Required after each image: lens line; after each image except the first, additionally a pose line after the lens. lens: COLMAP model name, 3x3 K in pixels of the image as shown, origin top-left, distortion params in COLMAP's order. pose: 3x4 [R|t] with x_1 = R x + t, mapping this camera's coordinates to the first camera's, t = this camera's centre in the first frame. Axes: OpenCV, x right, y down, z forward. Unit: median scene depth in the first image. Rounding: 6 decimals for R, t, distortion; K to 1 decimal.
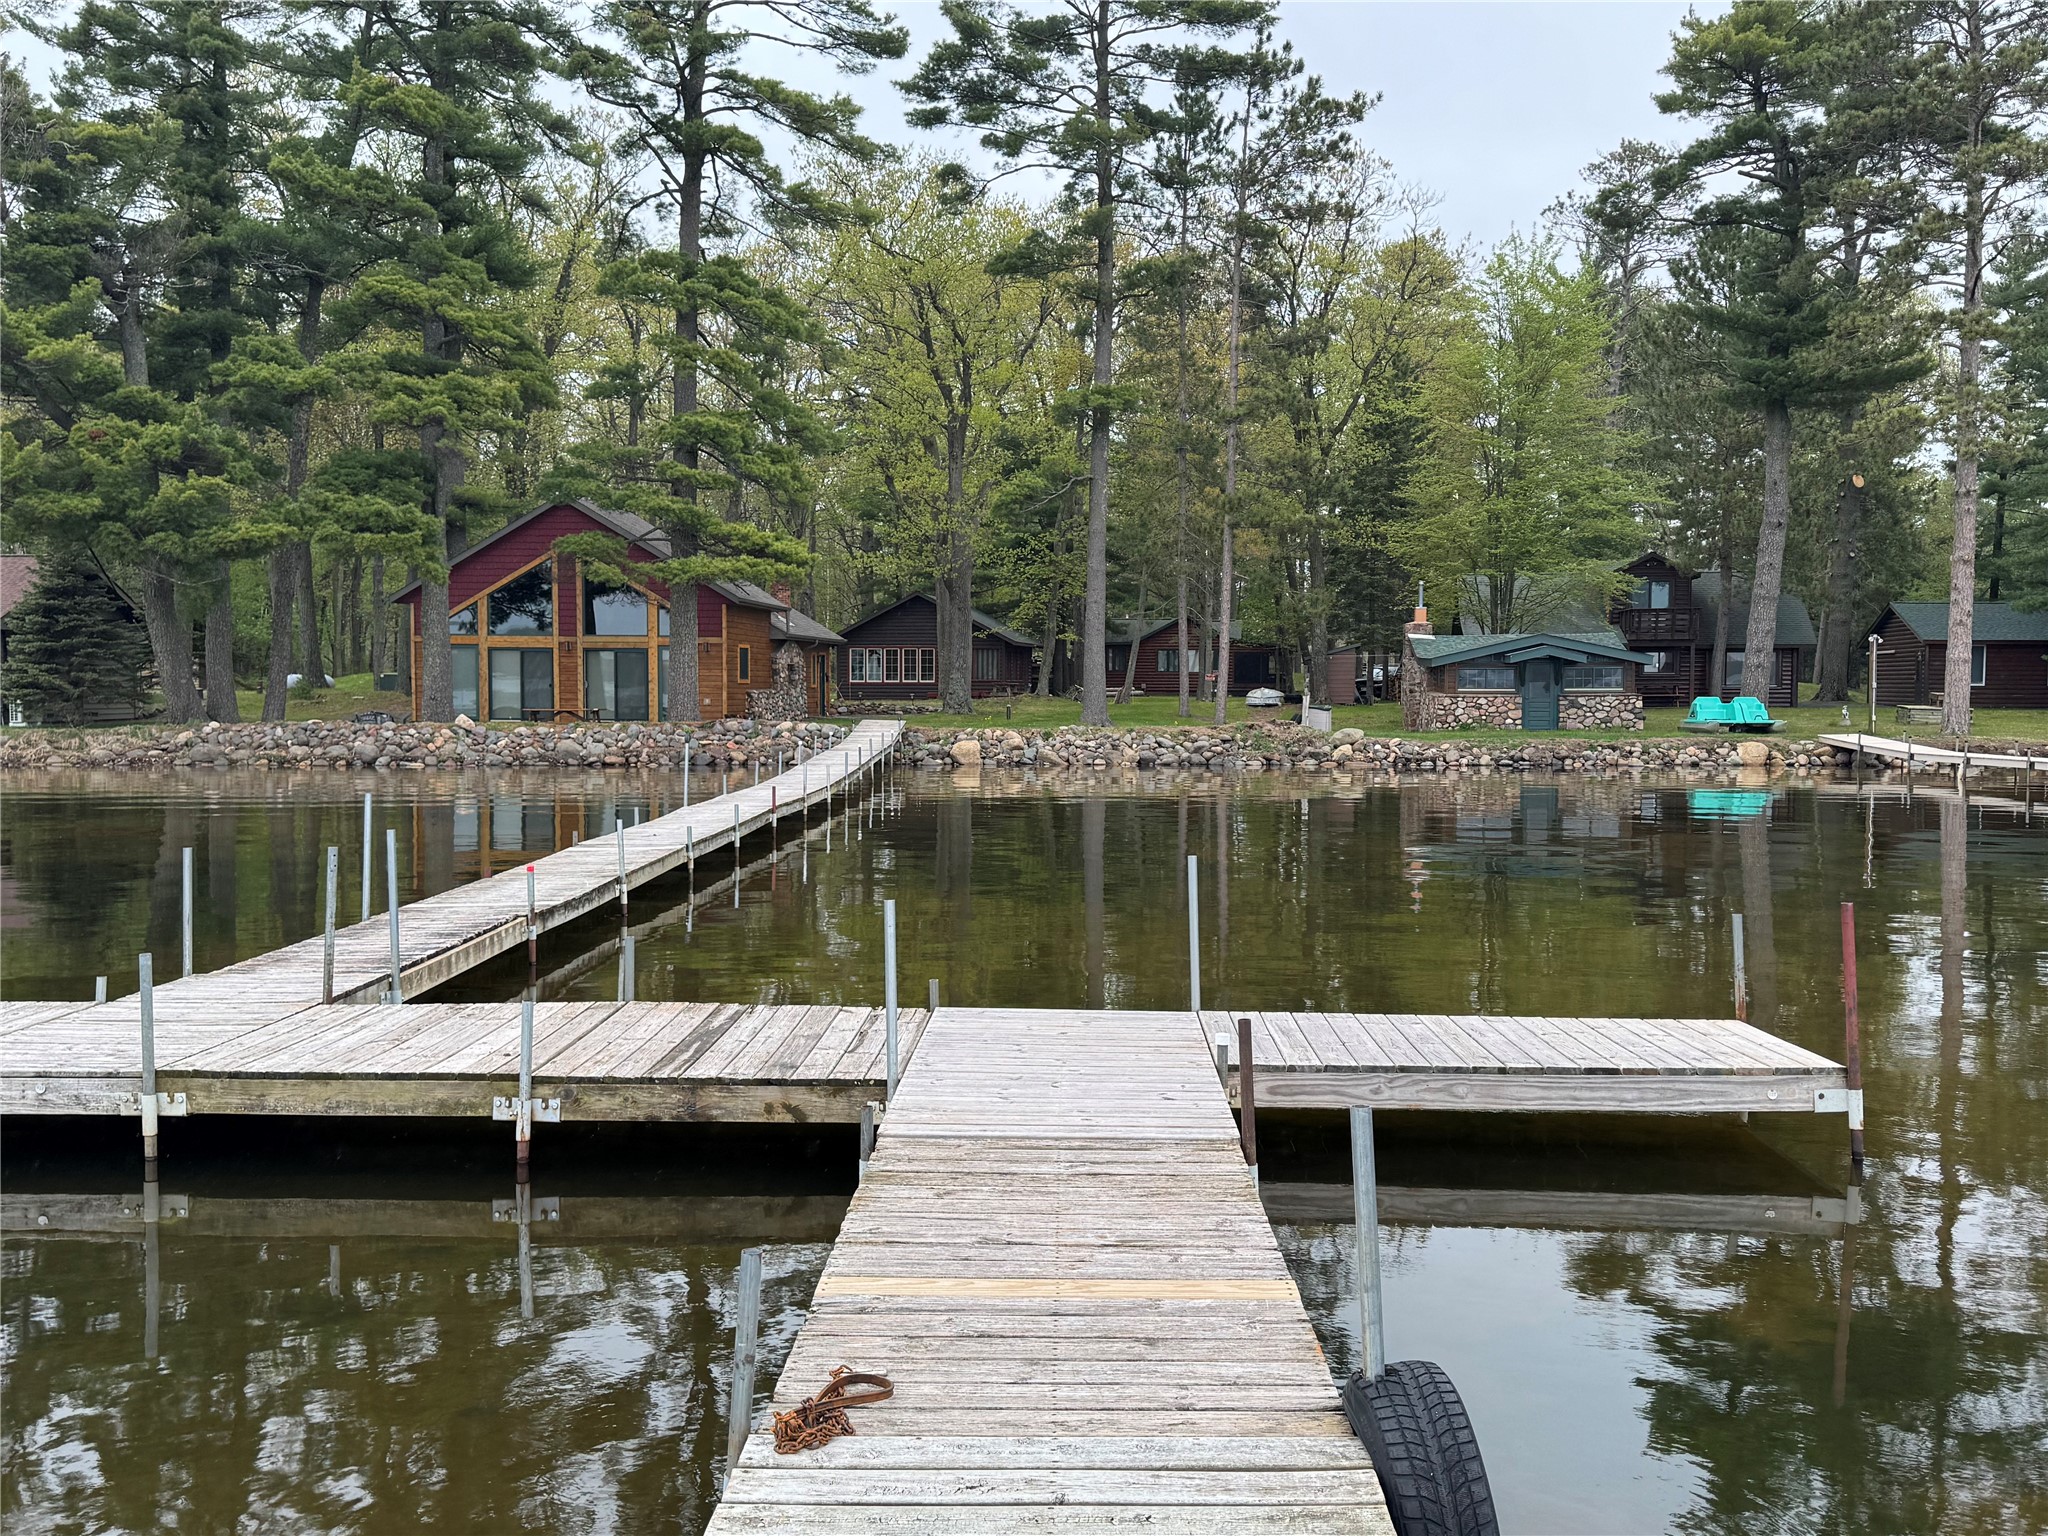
lens RADIAL K [[1916.5, 0, 1024.0], [0, 1916.5, 768.0], [0, 0, 1]] dist [0.151613, -0.000275]
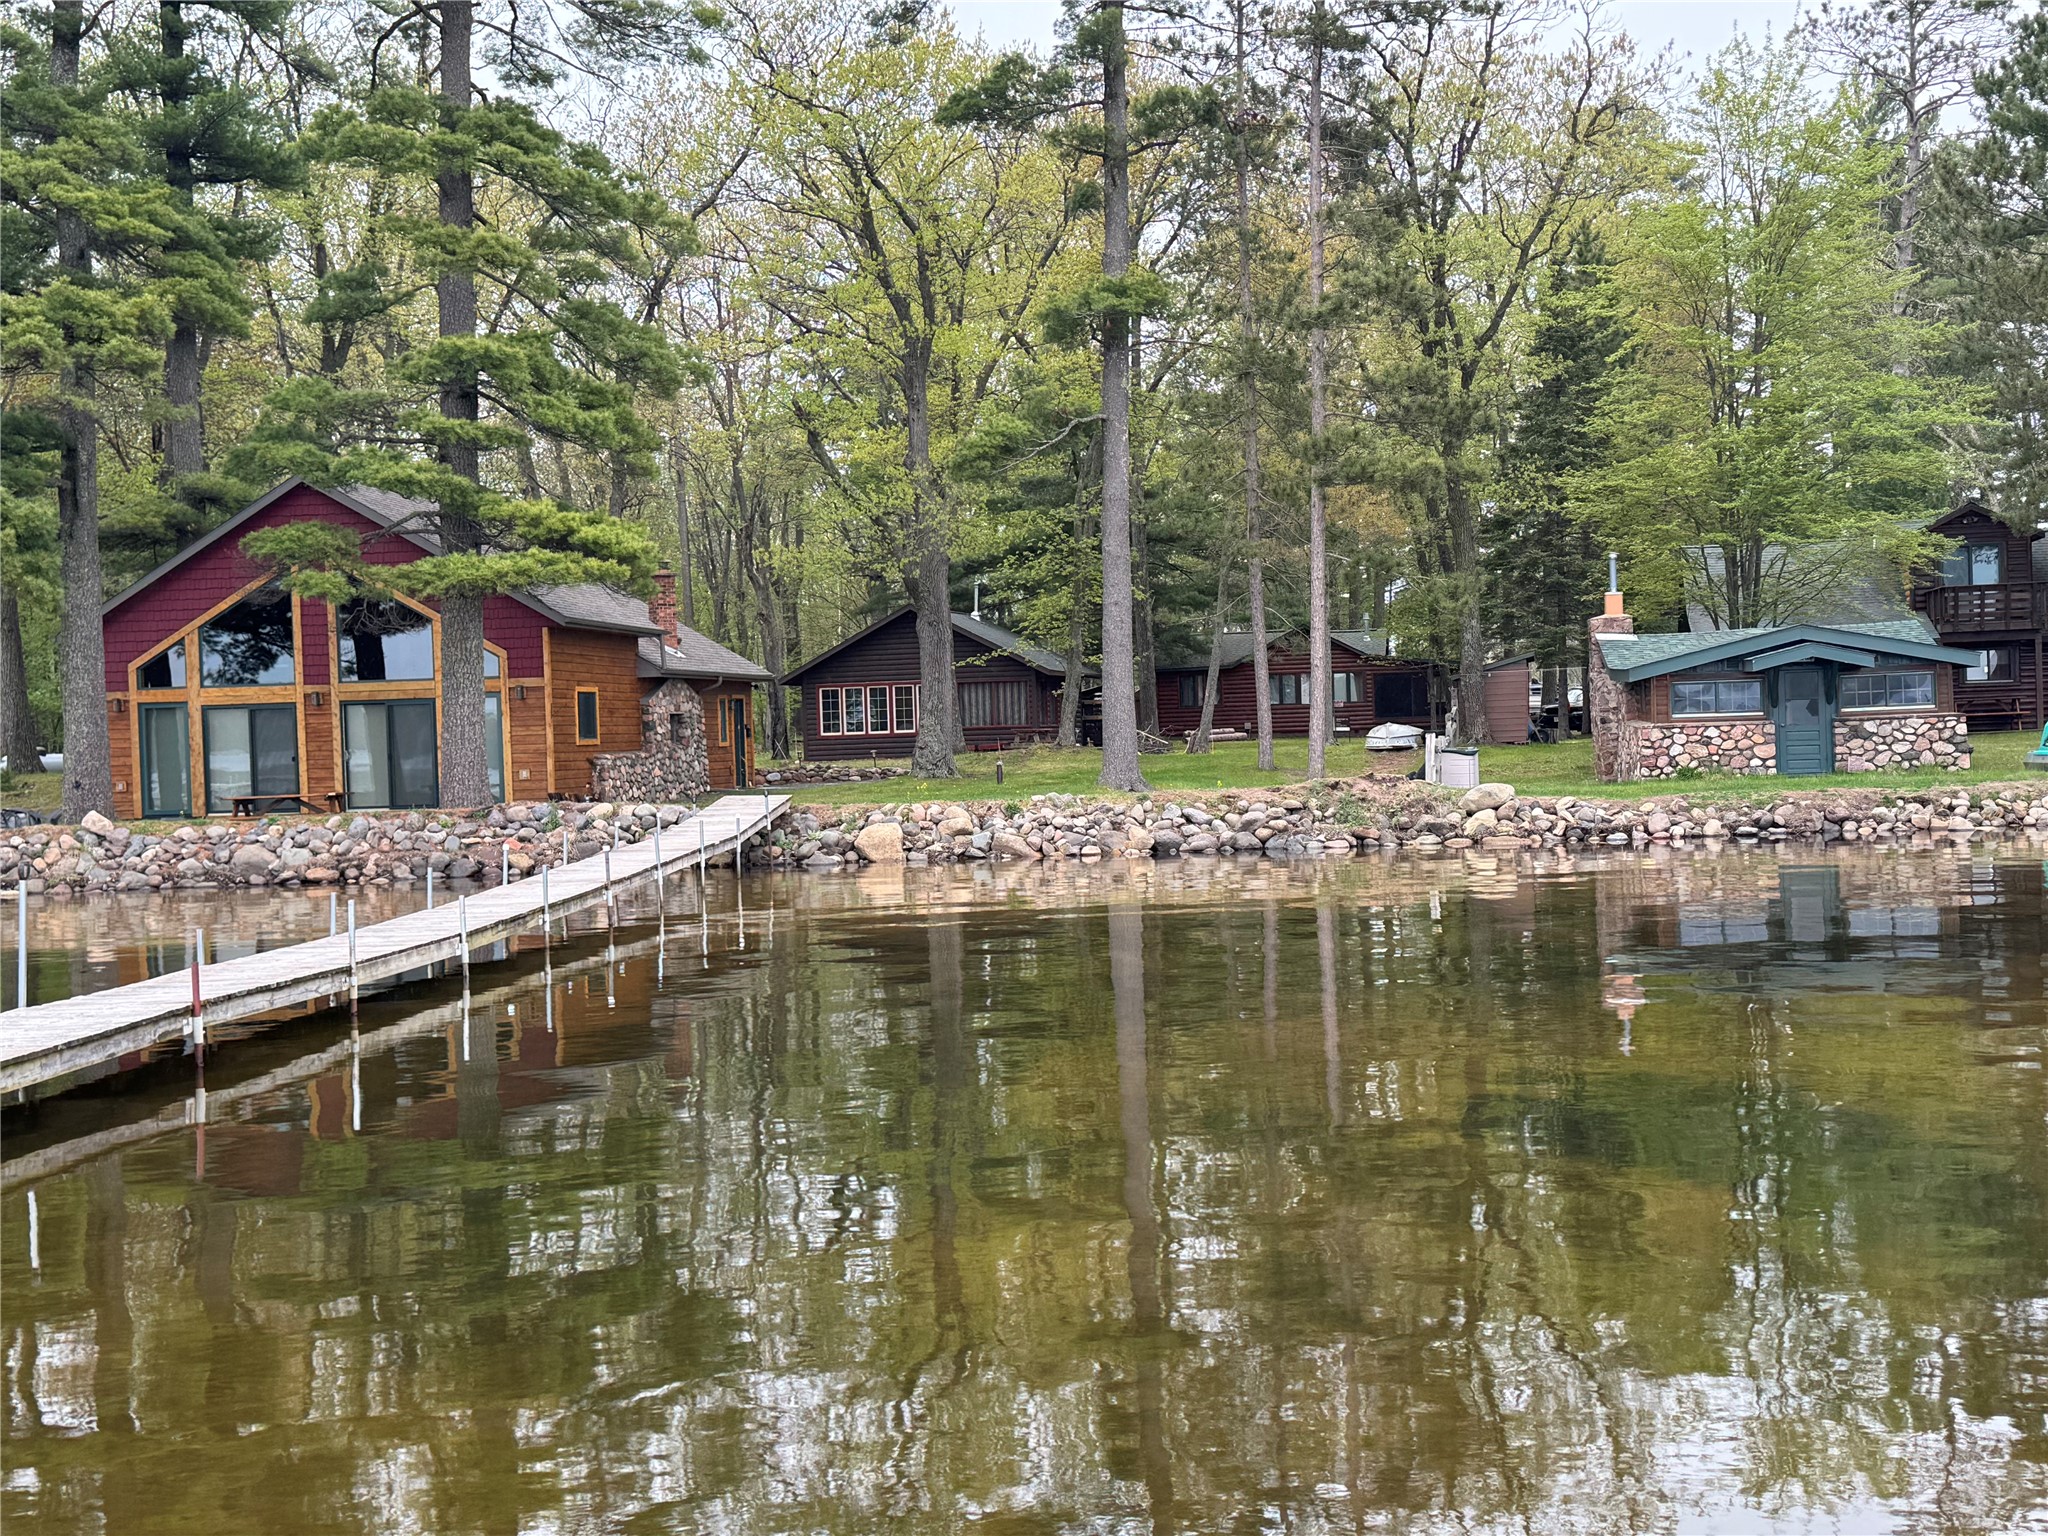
lens RADIAL K [[2375.0, 0, 1024.0], [0, 2375.0, 768.0], [0, 0, 1]] dist [0.150369, -0.178167]
pose [[0.997336, -0.034900, -0.064051, 0.060127], [0.033115, 0.999039, -0.028722, -0.007463], [0.064992, 0.026525, 0.997533, 0.189957]]
